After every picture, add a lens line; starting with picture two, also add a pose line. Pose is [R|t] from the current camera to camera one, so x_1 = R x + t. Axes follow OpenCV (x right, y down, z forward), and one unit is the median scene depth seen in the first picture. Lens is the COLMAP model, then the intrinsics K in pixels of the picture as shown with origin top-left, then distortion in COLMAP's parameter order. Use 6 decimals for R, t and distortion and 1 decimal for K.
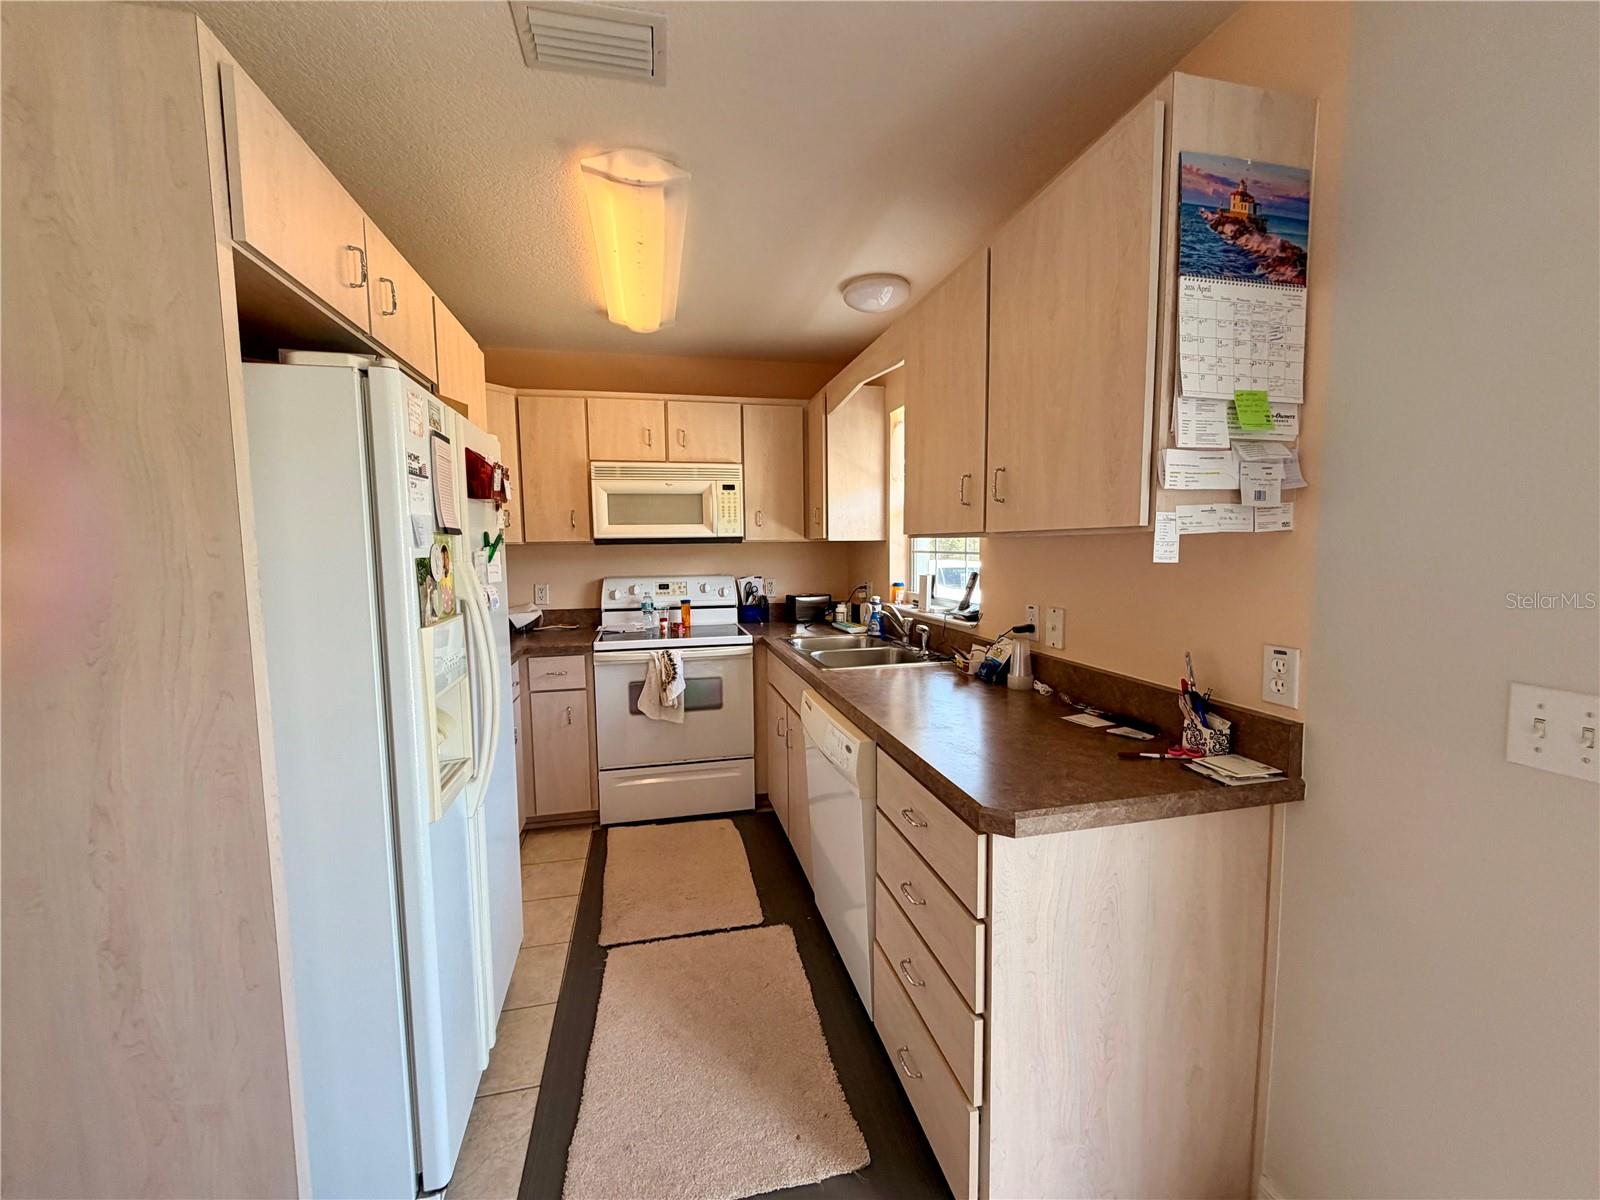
lens RADIAL K [[636.1, 0, 791.9], [0, 636.1, 599.3], [0, 0, 1]] dist [-0.001027, 0.000716]
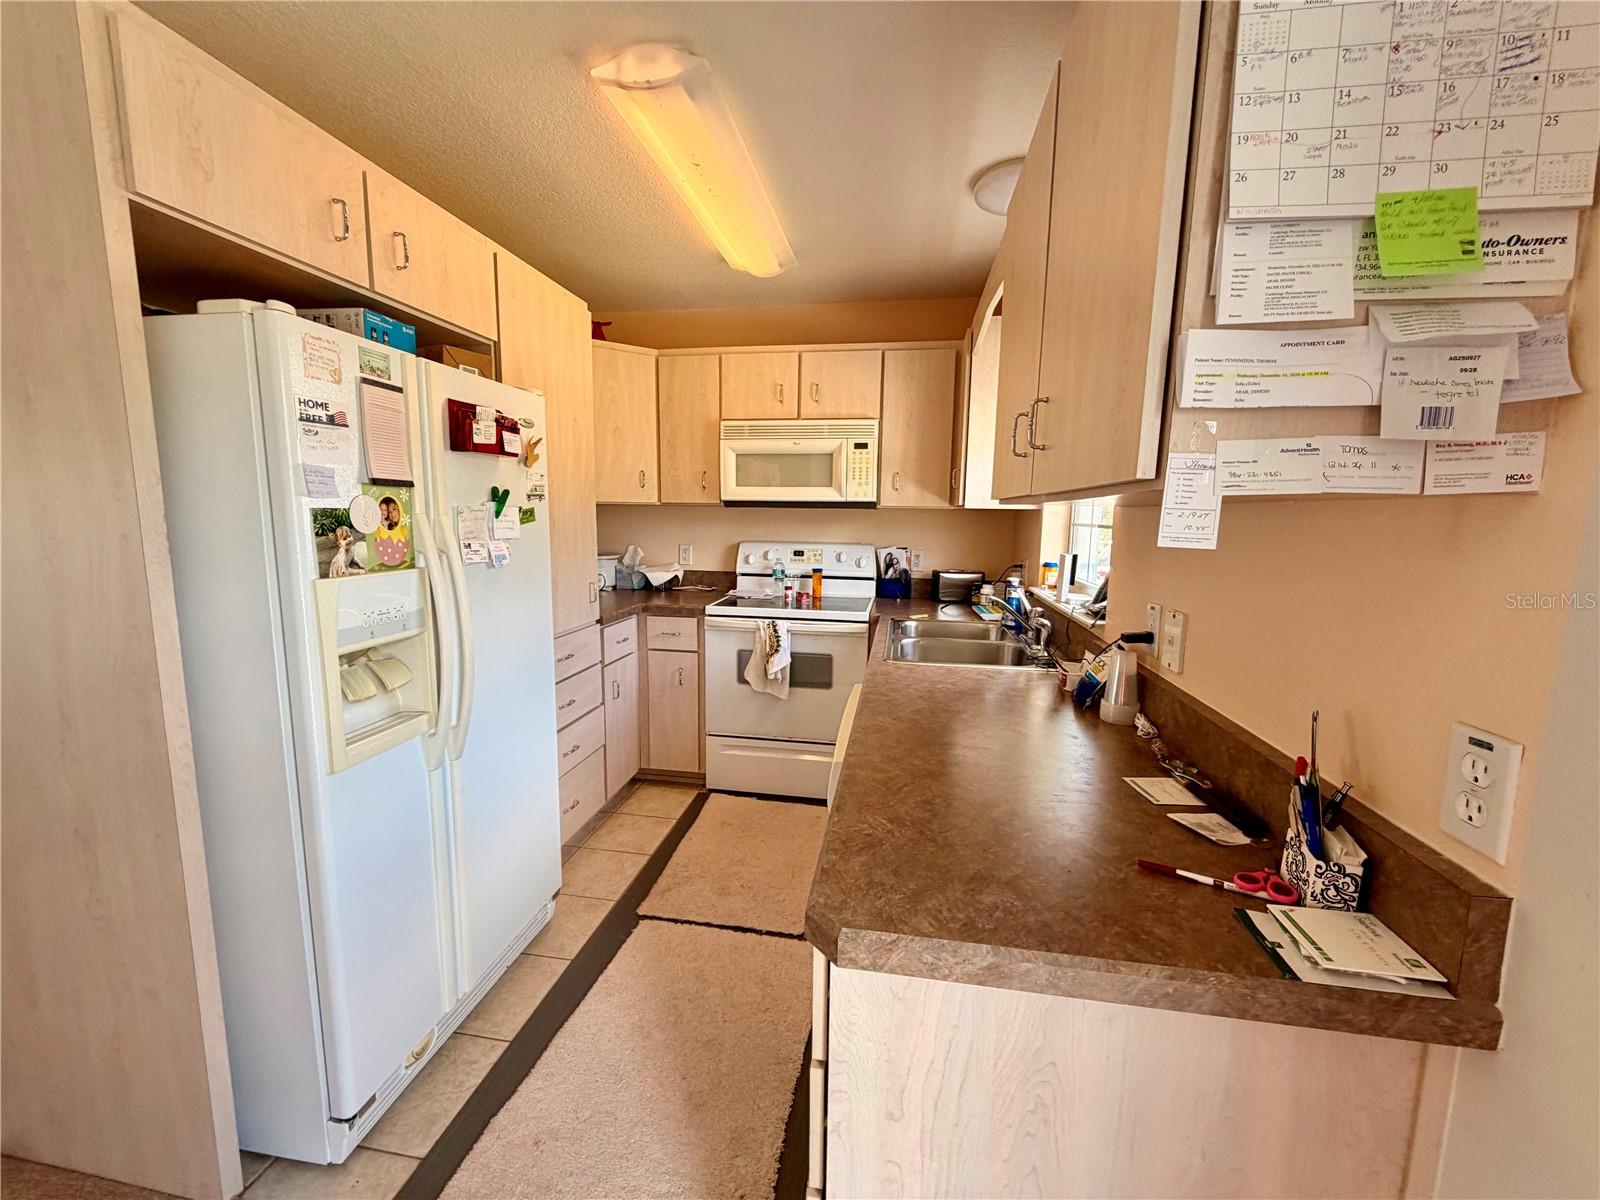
lens RADIAL K [[636.1, 0, 791.9], [0, 636.1, 599.3], [0, 0, 1]] dist [-0.001027, 0.000716]
pose [[0.923892, 0.077191, -0.374786, 0.184846], [-0.058587, 0.996429, 0.060800, -0.010653], [0.378141, -0.034215, 0.925115, 0.142943]]
